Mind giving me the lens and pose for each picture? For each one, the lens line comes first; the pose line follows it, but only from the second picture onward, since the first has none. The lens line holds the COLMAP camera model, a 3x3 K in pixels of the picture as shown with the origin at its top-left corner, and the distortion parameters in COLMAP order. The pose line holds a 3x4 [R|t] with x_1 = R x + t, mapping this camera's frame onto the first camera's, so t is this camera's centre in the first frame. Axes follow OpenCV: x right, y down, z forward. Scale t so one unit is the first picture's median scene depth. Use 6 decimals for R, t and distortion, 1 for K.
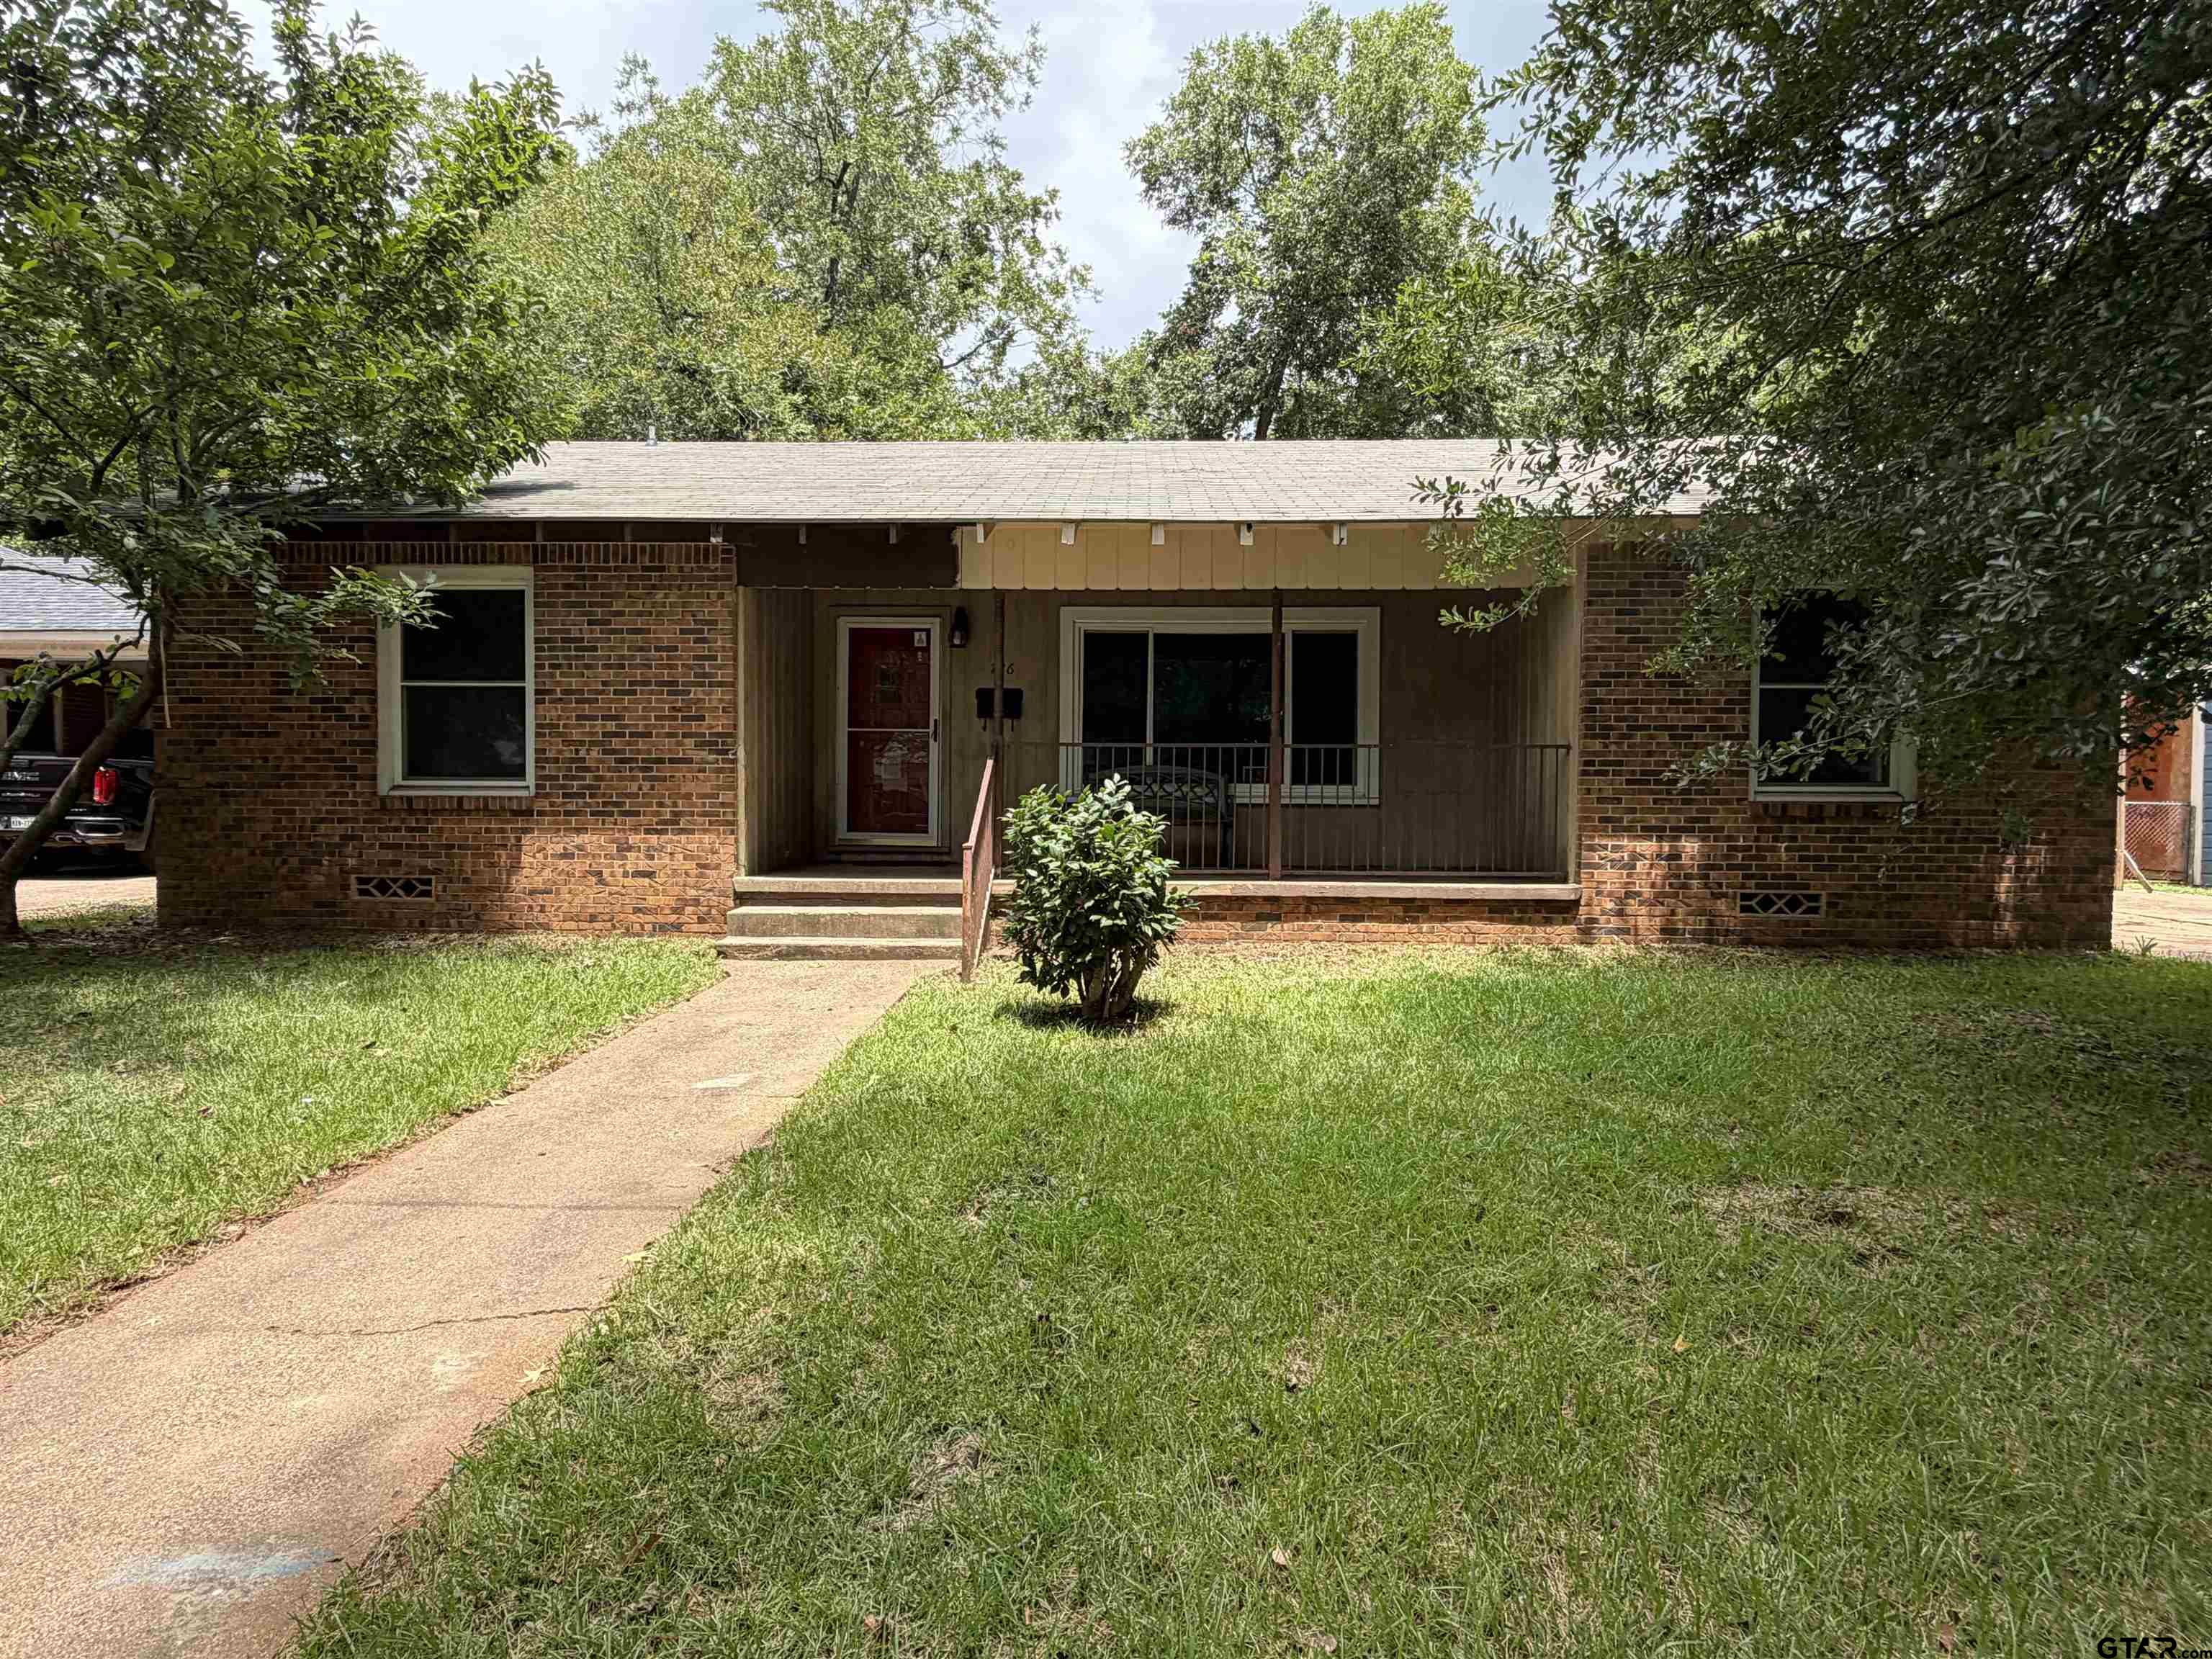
lens RADIAL K [[1160.2, 0, 1105.7], [0, 1160.2, 825.6], [0, 0, 1]] dist [-0.003819, -0.000183]
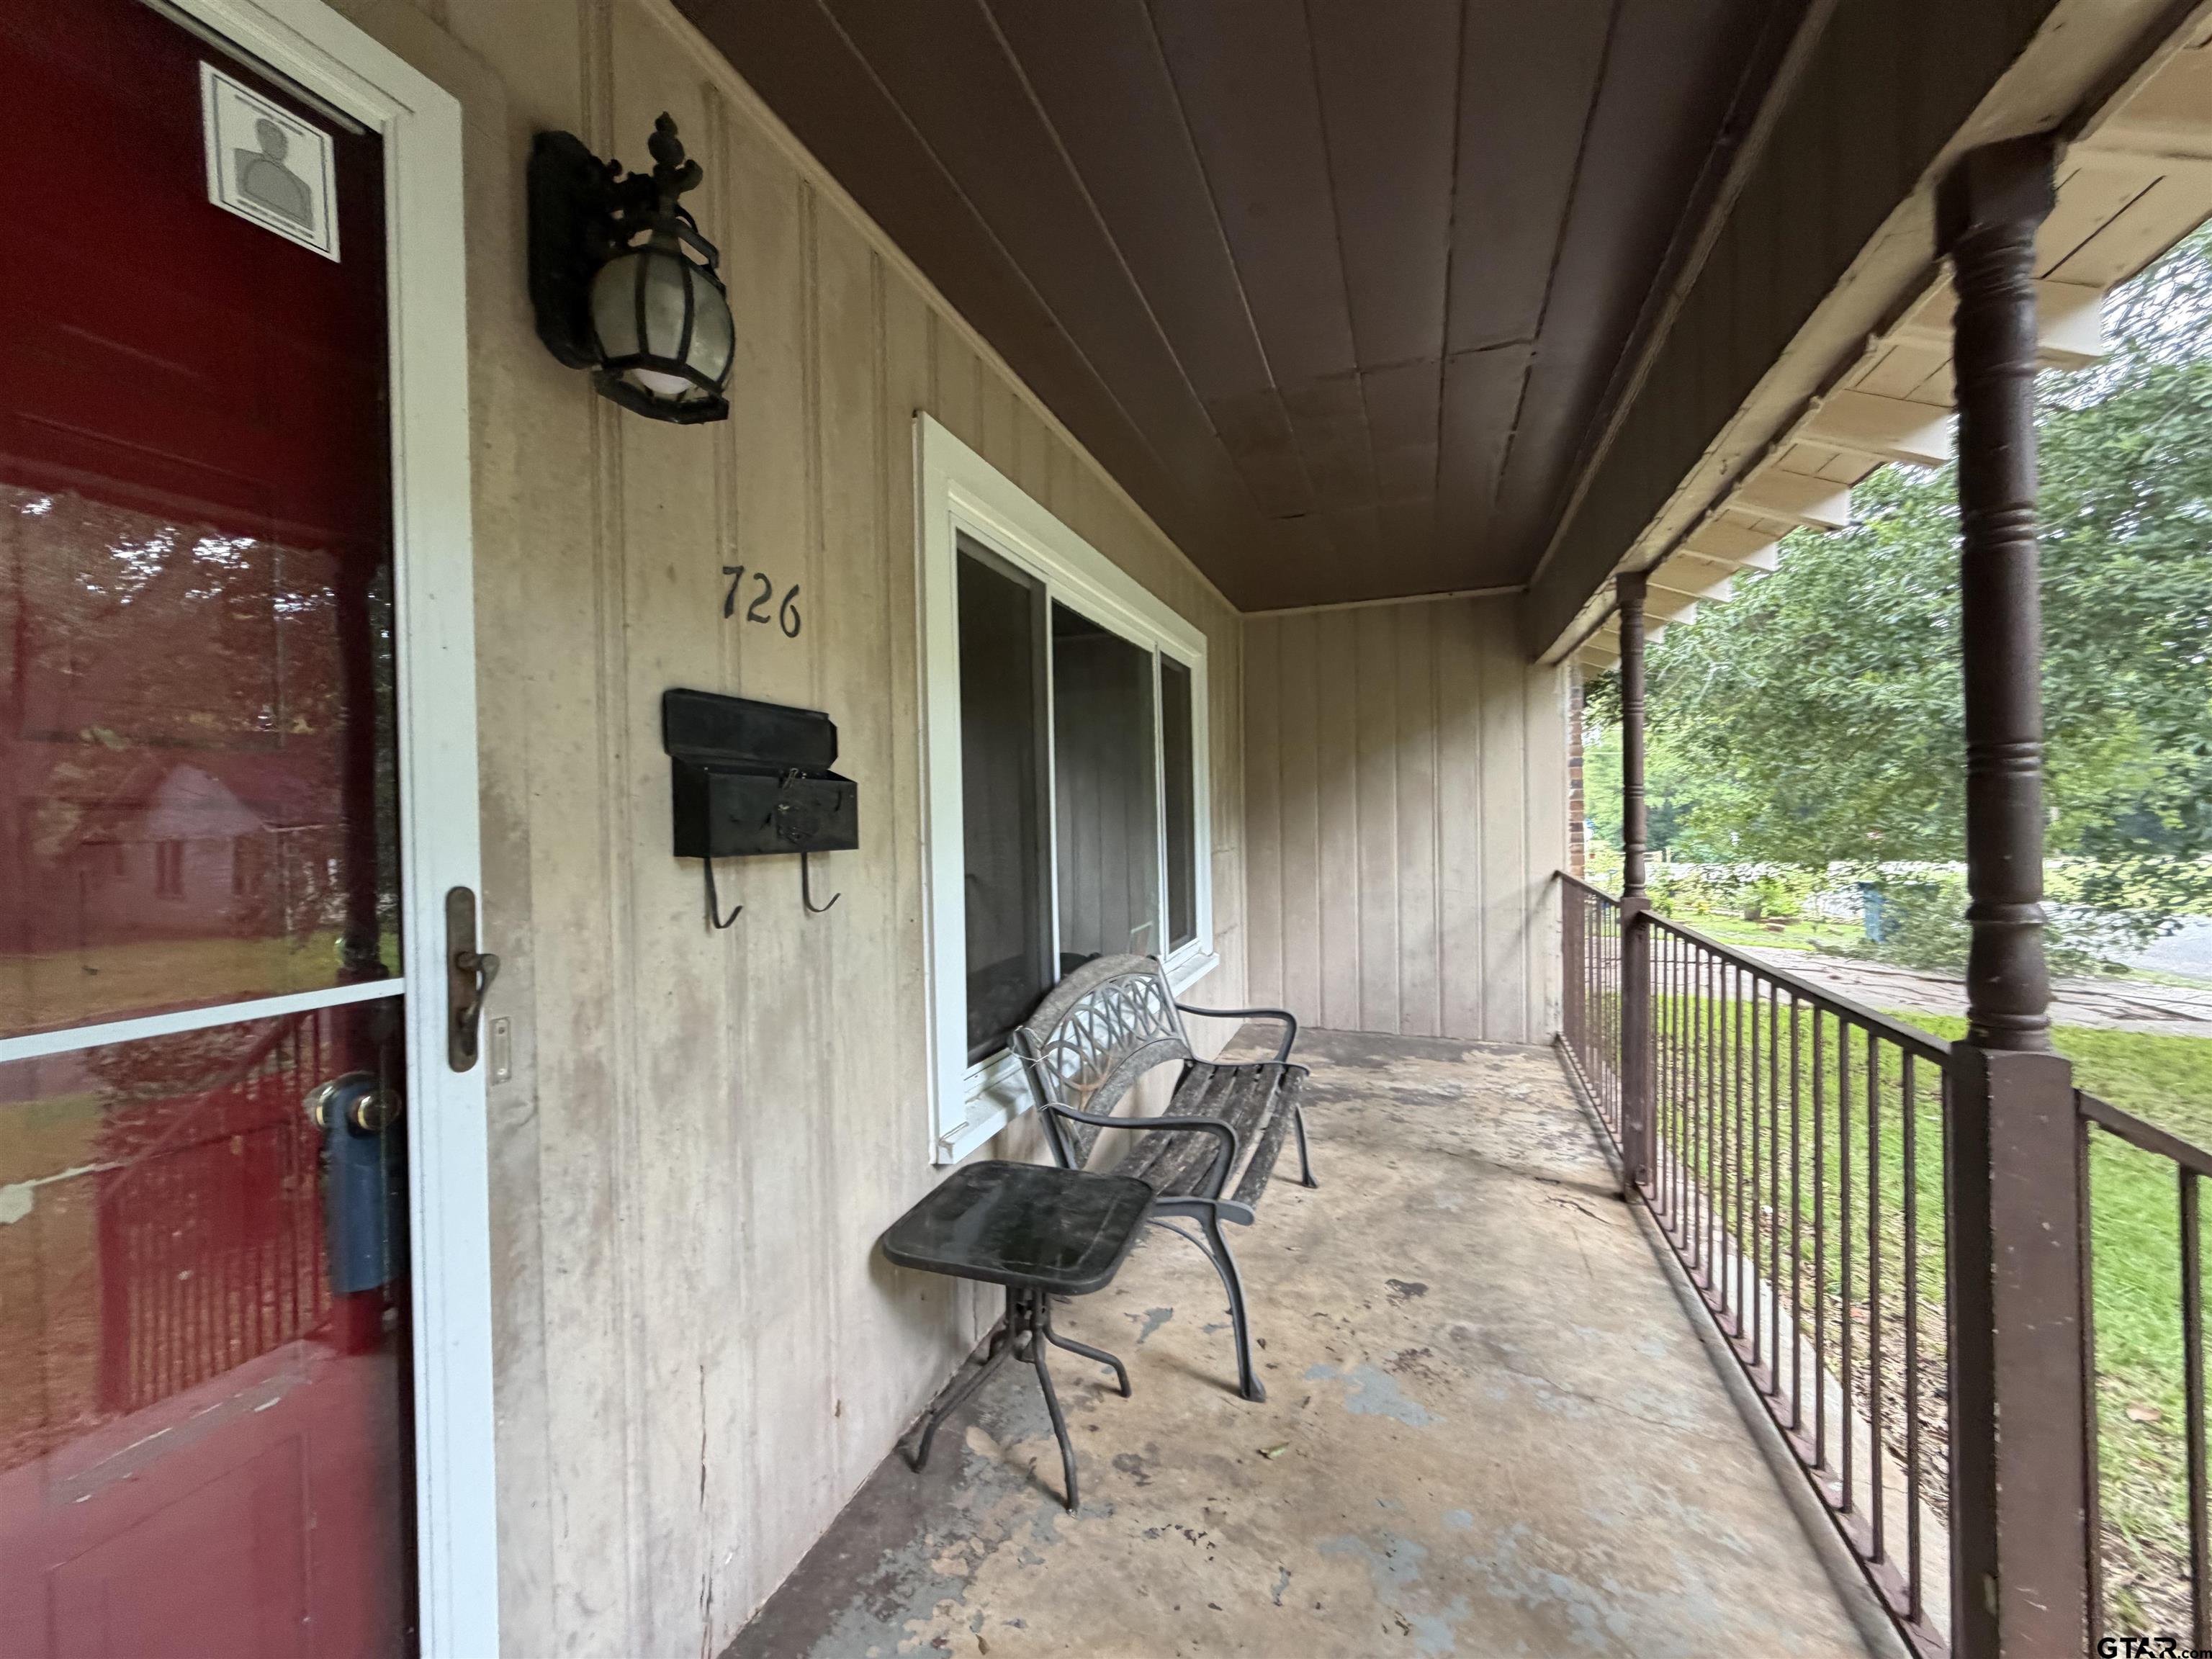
lens RADIAL K [[885.2, 0, 1106.1], [0, 885.2, 831.9], [0, 0, 1]] dist [-0.001355, -0.000298]
pose [[0.295188, -0.031066, 0.954934, -0.245760], [0.036304, 0.999114, 0.021281, -0.109753], [-0.954749, 0.028386, 0.296054, 1.017424]]
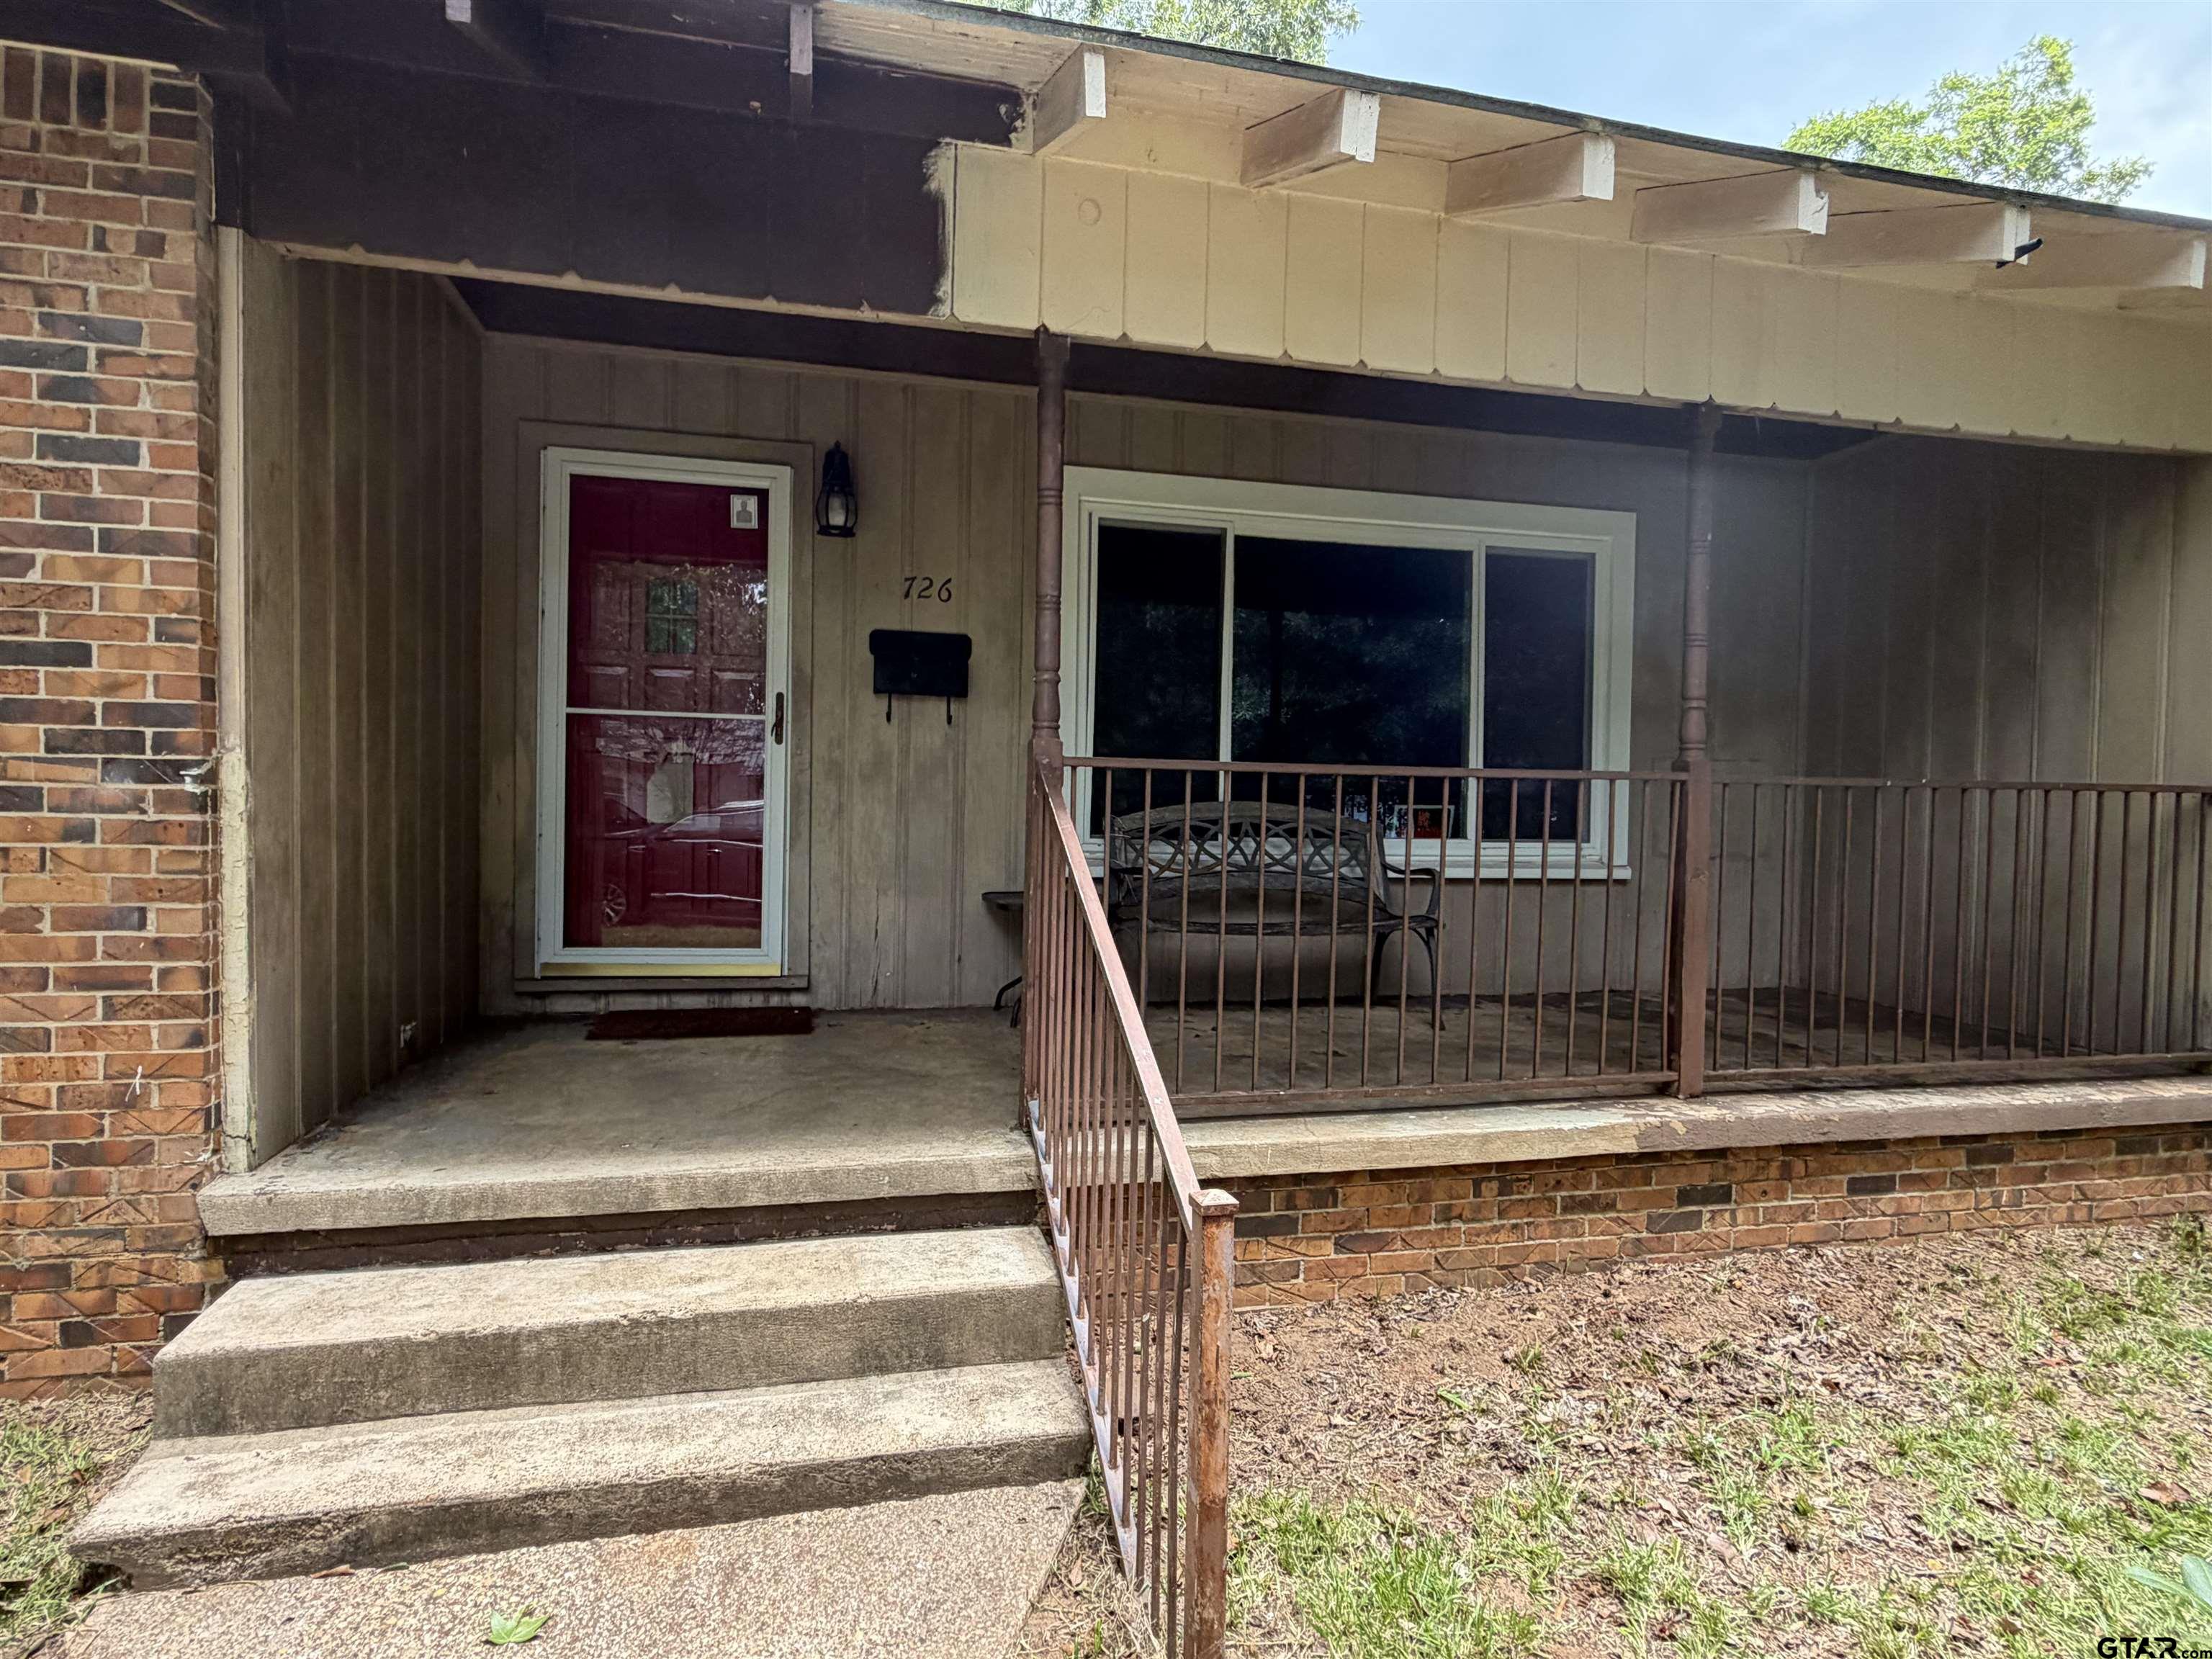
lens RADIAL K [[1160.2, 0, 1108.1], [0, 1160.2, 830.6], [0, 0, 1]] dist [-0.003819, -0.000183]
pose [[0.964440, 0.004891, 0.264256, -0.160406], [-0.007565, 0.999930, 0.009101, -0.048927], [-0.264193, -0.010776, 0.964410, 0.600134]]
